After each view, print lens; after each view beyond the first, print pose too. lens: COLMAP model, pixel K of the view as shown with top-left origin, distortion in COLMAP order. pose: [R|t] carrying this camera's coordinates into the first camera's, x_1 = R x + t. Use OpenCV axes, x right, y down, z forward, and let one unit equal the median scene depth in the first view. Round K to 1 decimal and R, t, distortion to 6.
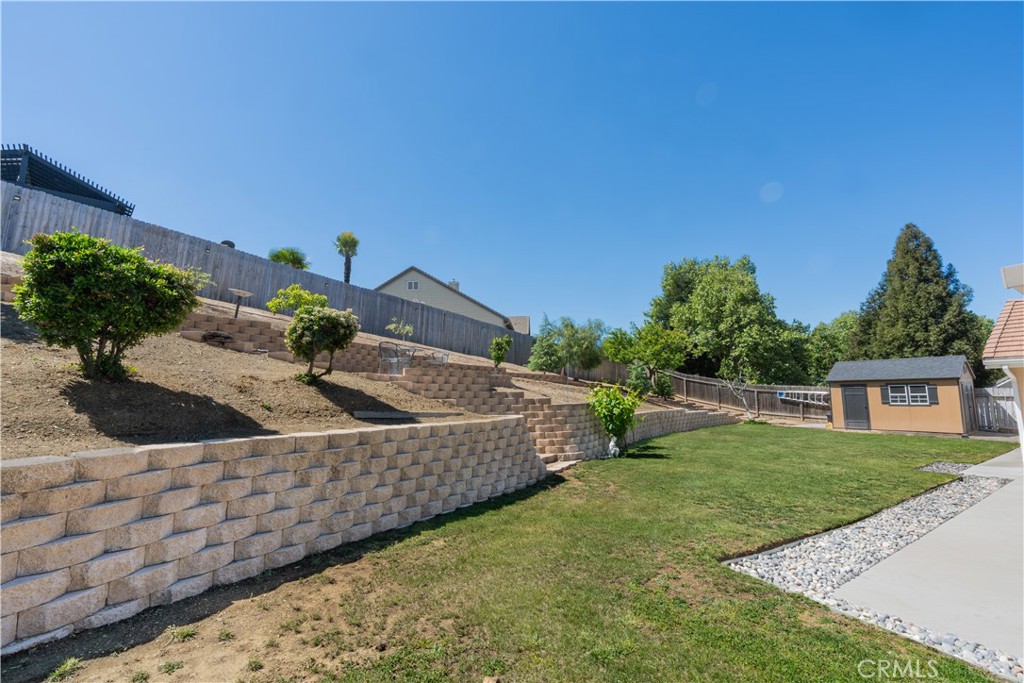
lens RADIAL K [[453.6, 0, 507.5], [0, 453.6, 342.3], [0, 0, 1]] dist [-0.004673, -0.000533]
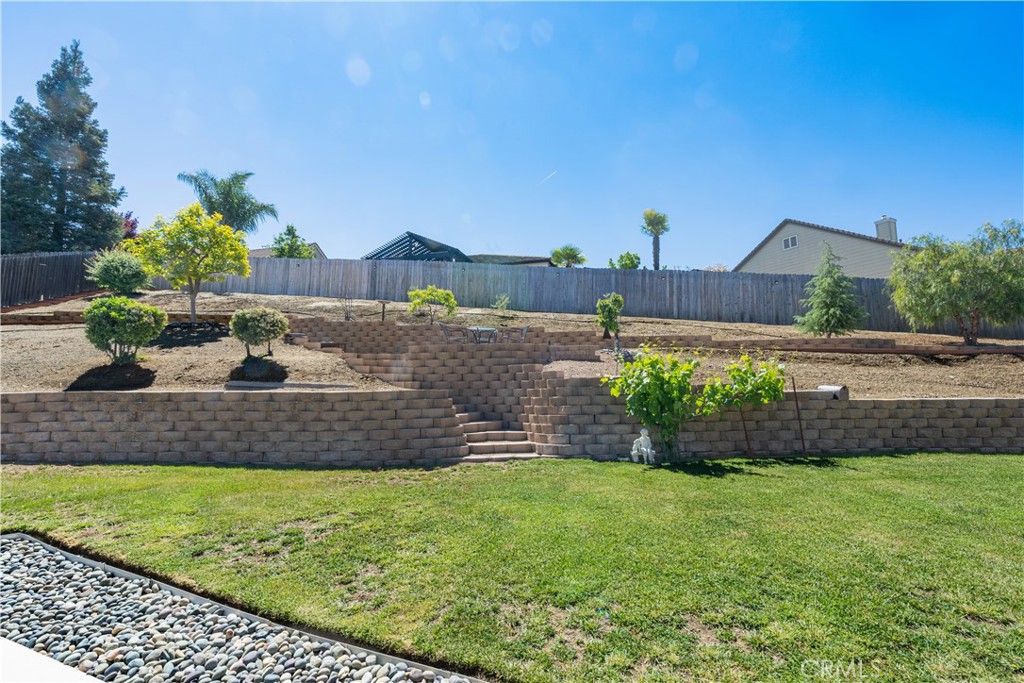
lens RADIAL K [[453.6, 0, 512.5], [0, 453.6, 345.3], [0, 0, 1]] dist [-0.004673, -0.000533]
pose [[0.479701, -0.072050, -0.874469, 0.402875], [0.093777, 0.995124, -0.030548, 0.054132], [0.872406, -0.067351, 0.484119, 0.310613]]
